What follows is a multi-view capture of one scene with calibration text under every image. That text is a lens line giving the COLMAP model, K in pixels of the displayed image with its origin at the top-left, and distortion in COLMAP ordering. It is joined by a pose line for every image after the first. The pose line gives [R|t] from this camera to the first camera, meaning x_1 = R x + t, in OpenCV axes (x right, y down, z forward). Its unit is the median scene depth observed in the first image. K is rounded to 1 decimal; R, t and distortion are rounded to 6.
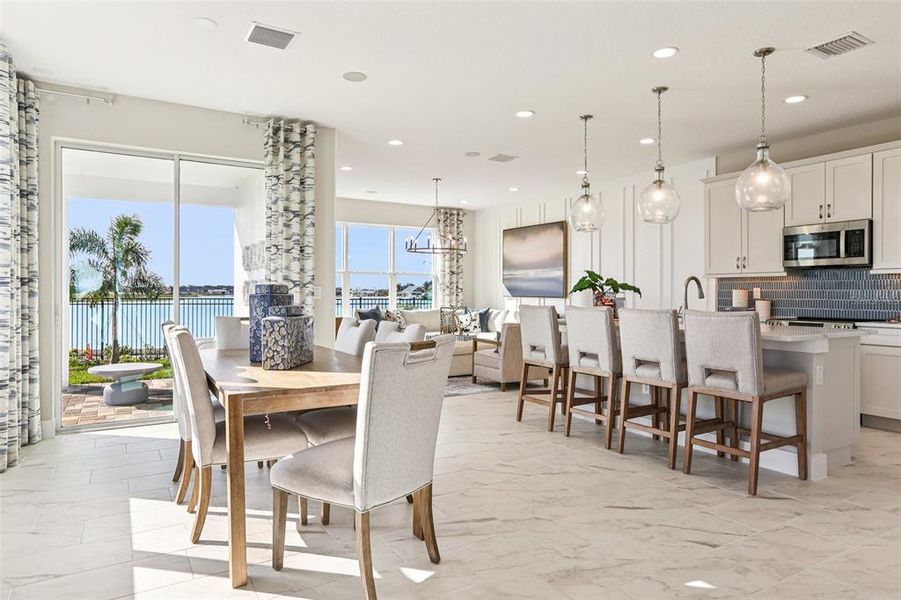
lens RADIAL K [[557.6, 0, 451.3], [0, 557.6, 294.1], [0, 0, 1]] dist [-0.041219, 0.049213]
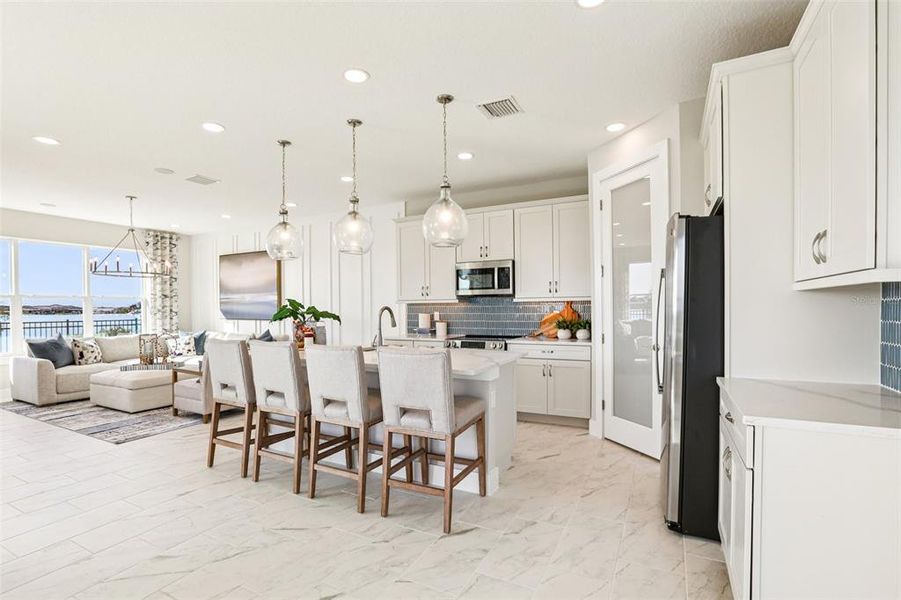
lens RADIAL K [[423.5, 0, 446.9], [0, 423.5, 311.8], [0, 0, 1]] dist [-0.056727, 0.024374]
pose [[0.856223, -0.017068, 0.516325, 0.102599], [0.013200, 0.999851, 0.011163, -0.024683], [-0.516438, -0.002743, 0.856320, 0.216724]]
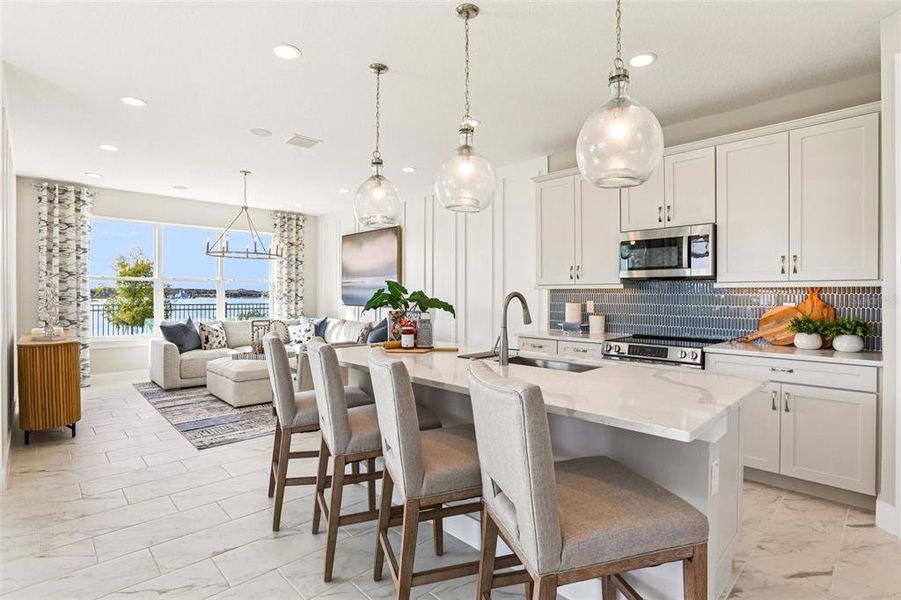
lens RADIAL K [[443.1, 0, 451.0], [0, 443.1, 297.2], [0, 0, 1]] dist [-0.058882, 0.029470]
pose [[0.974268, -0.002020, 0.225385, 0.202258], [0.001108, 0.999991, 0.004173, -0.023953], [-0.225391, -0.003816, 0.974261, 0.418520]]
